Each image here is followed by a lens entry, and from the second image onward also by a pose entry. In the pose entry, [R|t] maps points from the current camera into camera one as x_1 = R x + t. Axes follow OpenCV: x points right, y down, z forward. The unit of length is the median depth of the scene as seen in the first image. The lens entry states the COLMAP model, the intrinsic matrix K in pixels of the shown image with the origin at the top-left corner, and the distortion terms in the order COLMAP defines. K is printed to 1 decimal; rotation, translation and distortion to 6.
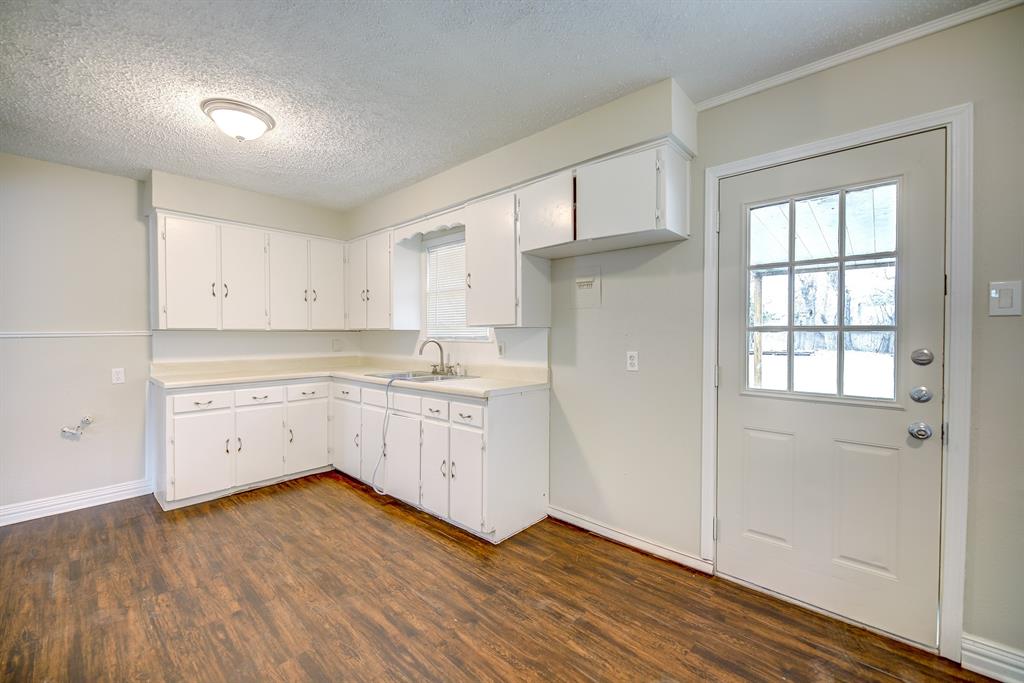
lens RADIAL K [[405.5, 0, 506.3], [0, 405.5, 341.1], [0, 0, 1]] dist [0.002288, -0.003264]
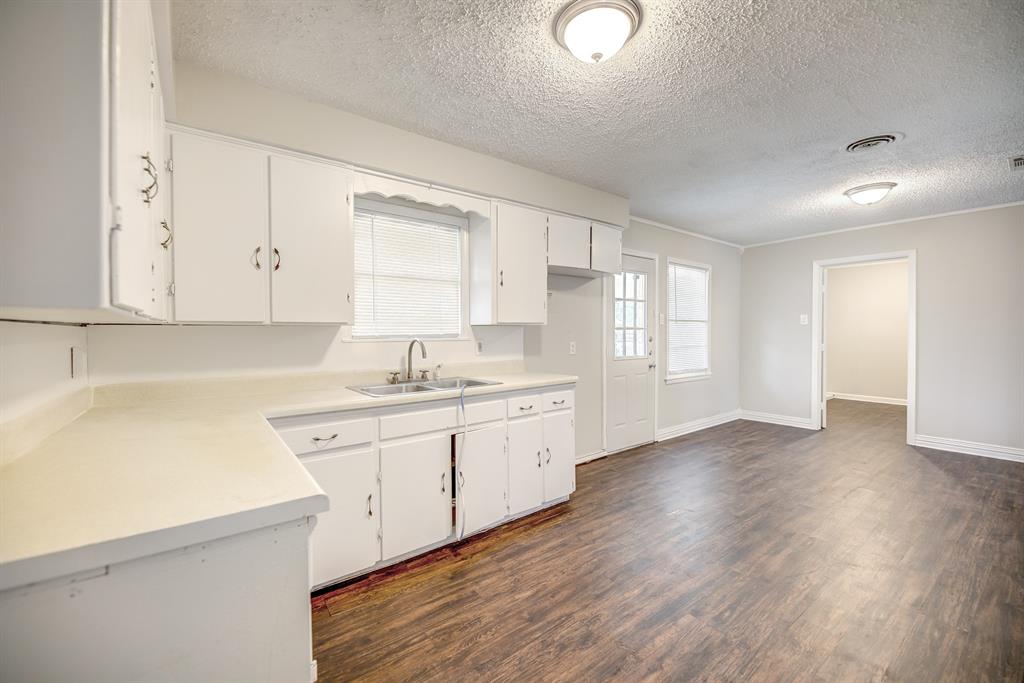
lens RADIAL K [[405.5, 0, 511.2], [0, 405.5, 342.3], [0, 0, 1]] dist [0.002288, -0.003264]
pose [[0.192312, -0.025213, 0.981010, -1.195415], [0.023465, 0.999502, 0.021088, -0.011265], [-0.981053, 0.018964, 0.192808, 0.870740]]
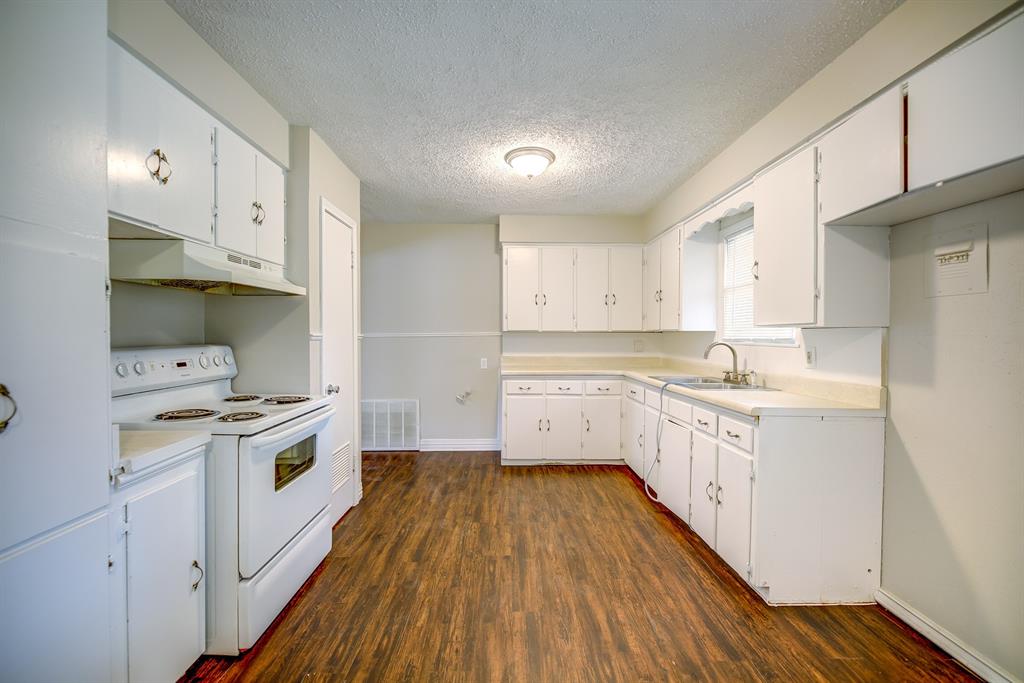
lens RADIAL K [[405.5, 0, 517.4], [0, 405.5, 339.7], [0, 0, 1]] dist [0.002288, -0.003264]
pose [[0.699549, 0.012841, -0.714470, 0.174166], [-0.017173, 0.999852, 0.001155, -0.002714], [0.714379, 0.011461, 0.699665, 0.095882]]
